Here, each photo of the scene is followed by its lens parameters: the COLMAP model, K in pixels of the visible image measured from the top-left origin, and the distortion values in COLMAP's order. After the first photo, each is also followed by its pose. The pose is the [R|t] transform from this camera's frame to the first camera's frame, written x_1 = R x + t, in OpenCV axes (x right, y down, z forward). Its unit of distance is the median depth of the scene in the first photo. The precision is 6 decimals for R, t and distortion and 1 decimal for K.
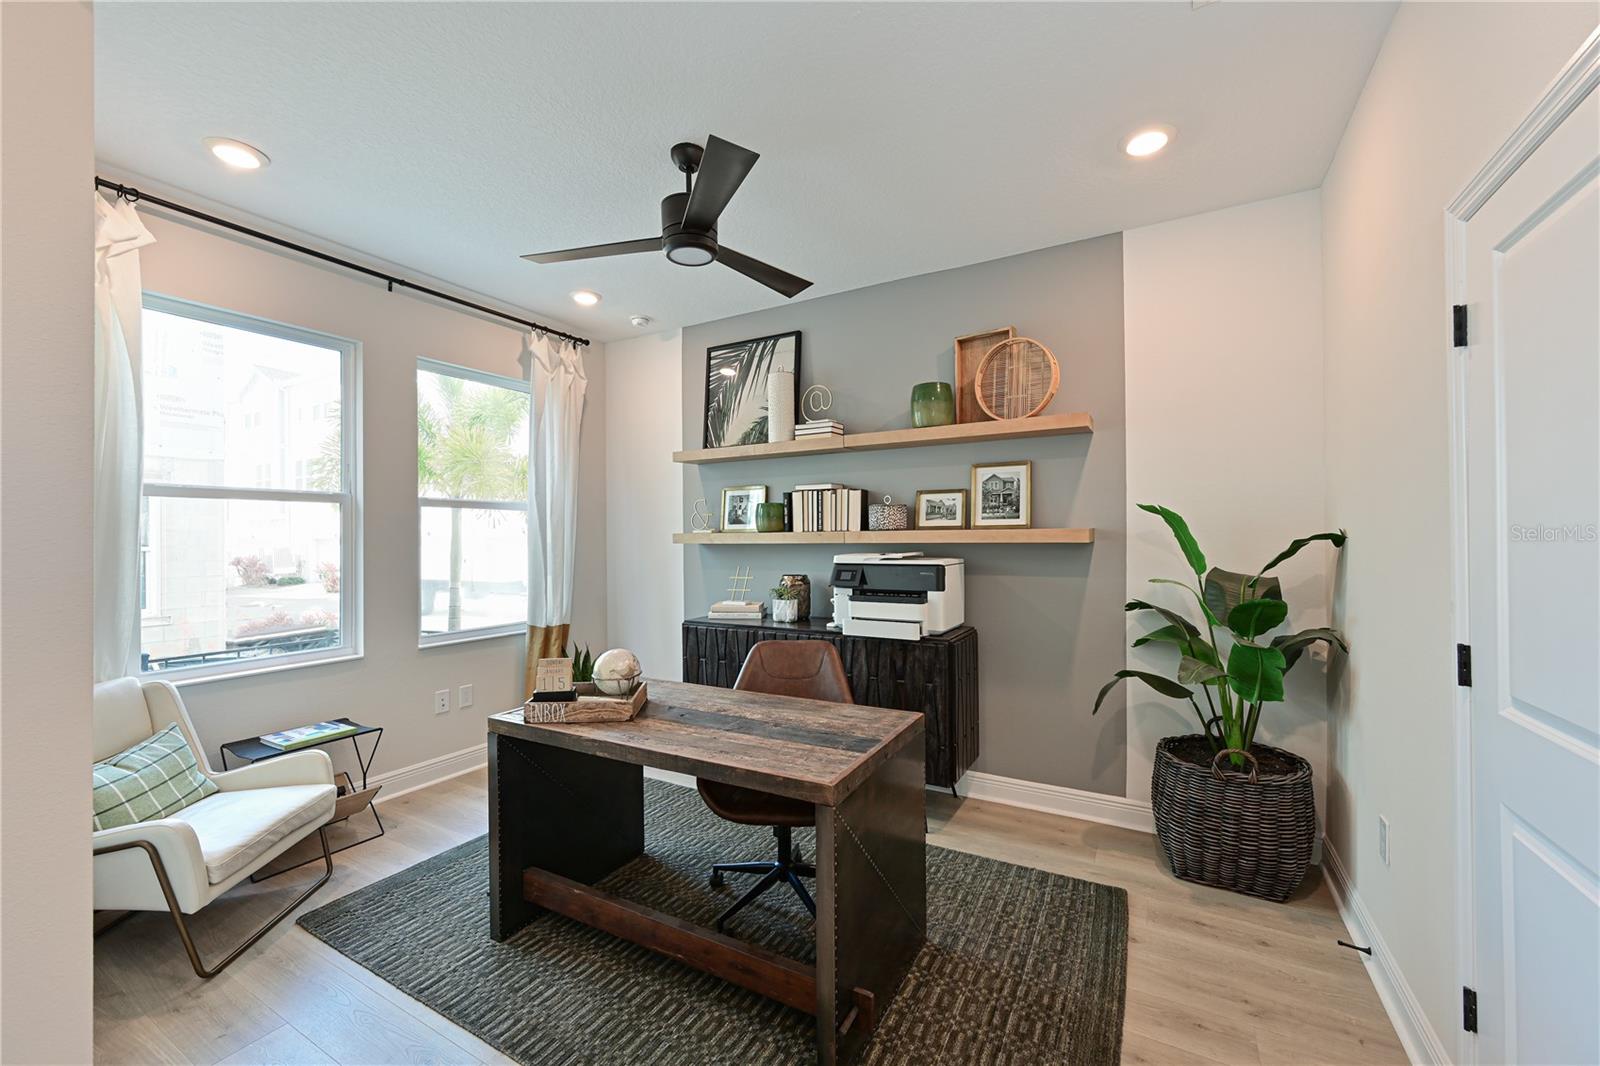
lens RADIAL K [[637.1, 0, 807.3], [0, 637.1, 536.7], [0, 0, 1]] dist [-0.006618, 0.001982]
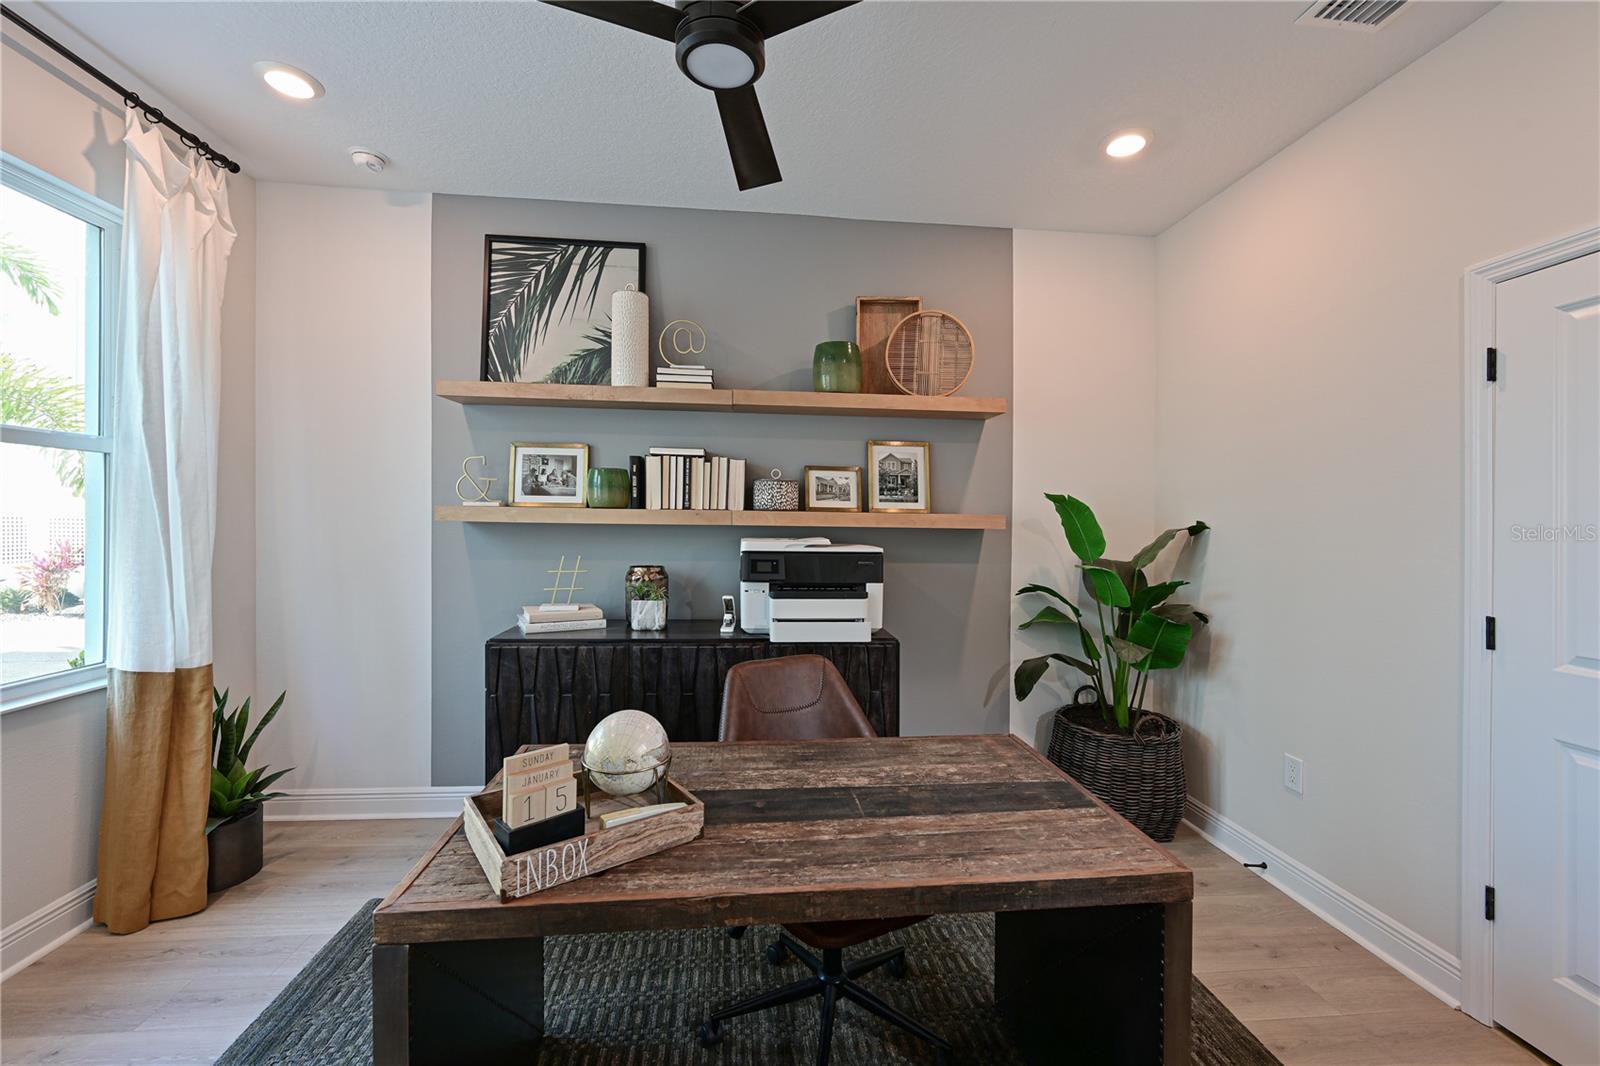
lens RADIAL K [[637.1, 0, 803.6], [0, 637.1, 525.9], [0, 0, 1]] dist [-0.006618, 0.001982]
pose [[0.817597, 0.015047, 0.575594, -0.337549], [-0.021948, 0.999746, 0.005040, 0.004953], [-0.575372, -0.016754, 0.817720, 0.311134]]
